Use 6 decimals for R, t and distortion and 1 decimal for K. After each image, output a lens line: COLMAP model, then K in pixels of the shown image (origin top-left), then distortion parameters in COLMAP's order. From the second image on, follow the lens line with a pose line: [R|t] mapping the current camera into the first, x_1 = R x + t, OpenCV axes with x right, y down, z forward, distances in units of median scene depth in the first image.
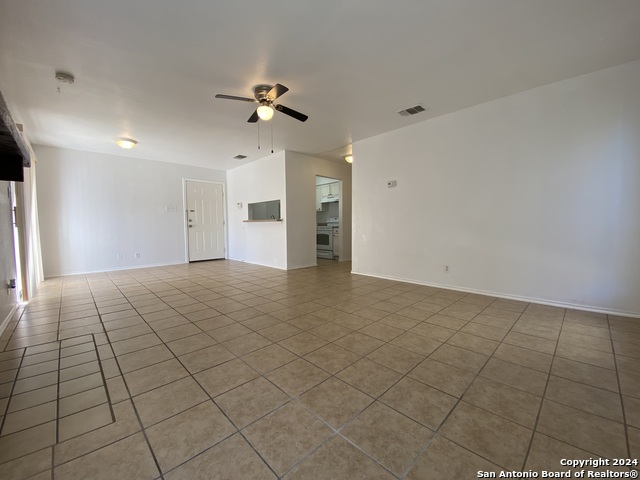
lens RADIAL K [[258.8, 0, 320.5], [0, 258.8, 238.6], [0, 0, 1]] dist [0.017039, -0.017141]
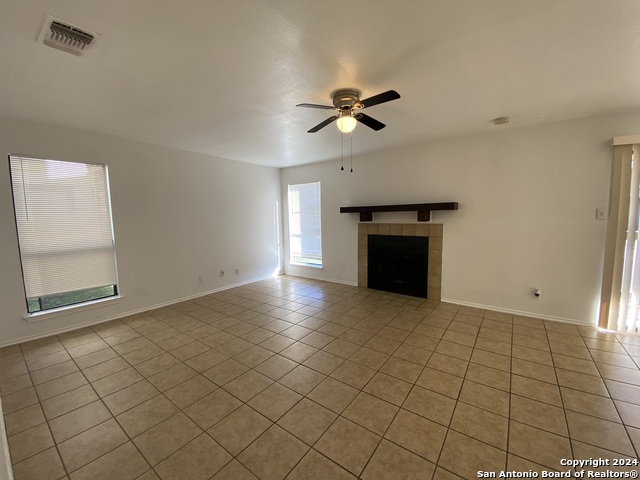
lens RADIAL K [[258.8, 0, 317.2], [0, 258.8, 239.2], [0, 0, 1]] dist [0.017039, -0.017141]
pose [[-0.987747, 0.038254, -0.151305, 0.018079], [0.016437, 0.989601, 0.142896, -0.276359], [0.155198, 0.138658, -0.978104, 2.055451]]
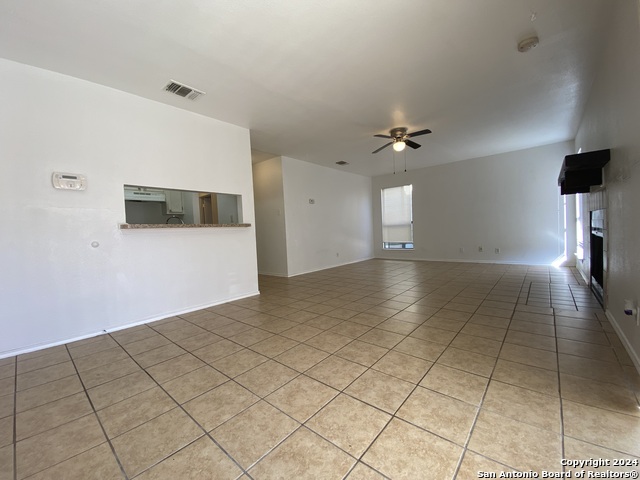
lens RADIAL K [[258.8, 0, 319.4], [0, 258.8, 240.7], [0, 0, 1]] dist [0.017039, -0.017141]
pose [[-0.079742, -0.022742, 0.996556, -1.773595], [0.094403, 0.995074, 0.030262, -0.066969], [-0.992335, 0.096491, -0.077203, 1.783362]]
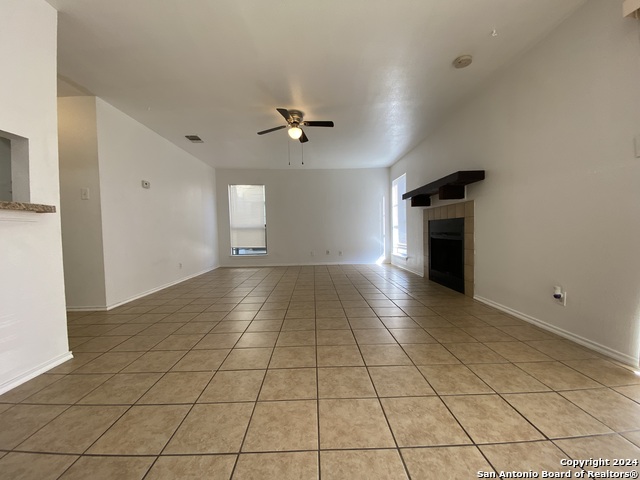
lens RADIAL K [[258.8, 0, 319.5], [0, 258.8, 242.1], [0, 0, 1]] dist [0.017039, -0.017141]
pose [[-0.730814, -0.004099, 0.682564, -1.235899], [0.060943, 0.995596, 0.071231, -0.071181], [-0.679850, 0.093654, -0.727346, 2.062607]]
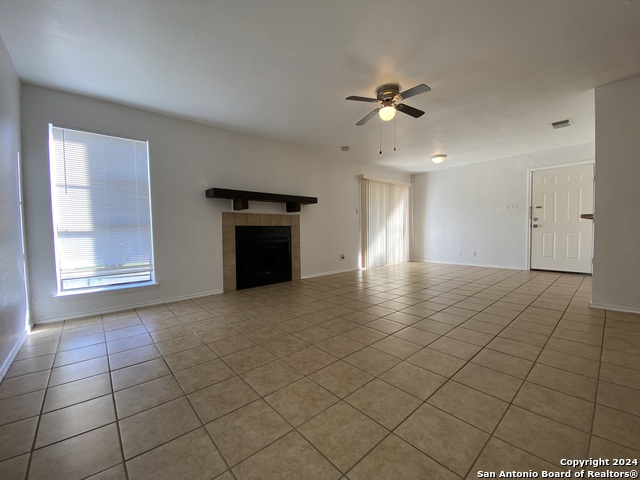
lens RADIAL K [[258.8, 0, 318.8], [0, 258.8, 241.1], [0, 0, 1]] dist [0.017039, -0.017141]
pose [[-0.051989, 0.052827, -0.997249, 0.898404], [-0.033916, 0.997930, 0.054631, -0.056056], [0.998072, 0.036663, -0.050090, 0.914404]]
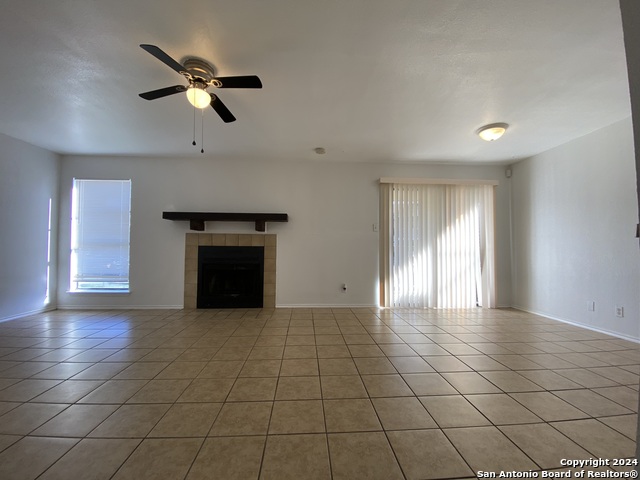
lens RADIAL K [[258.8, 0, 320.3], [0, 258.8, 239.3], [0, 0, 1]] dist [0.017039, -0.017141]
pose [[-0.650468, -0.020946, -0.759245, 0.121799], [-0.038305, 0.999252, 0.005249, -0.122536], [0.758567, 0.032497, -0.650784, 1.950973]]
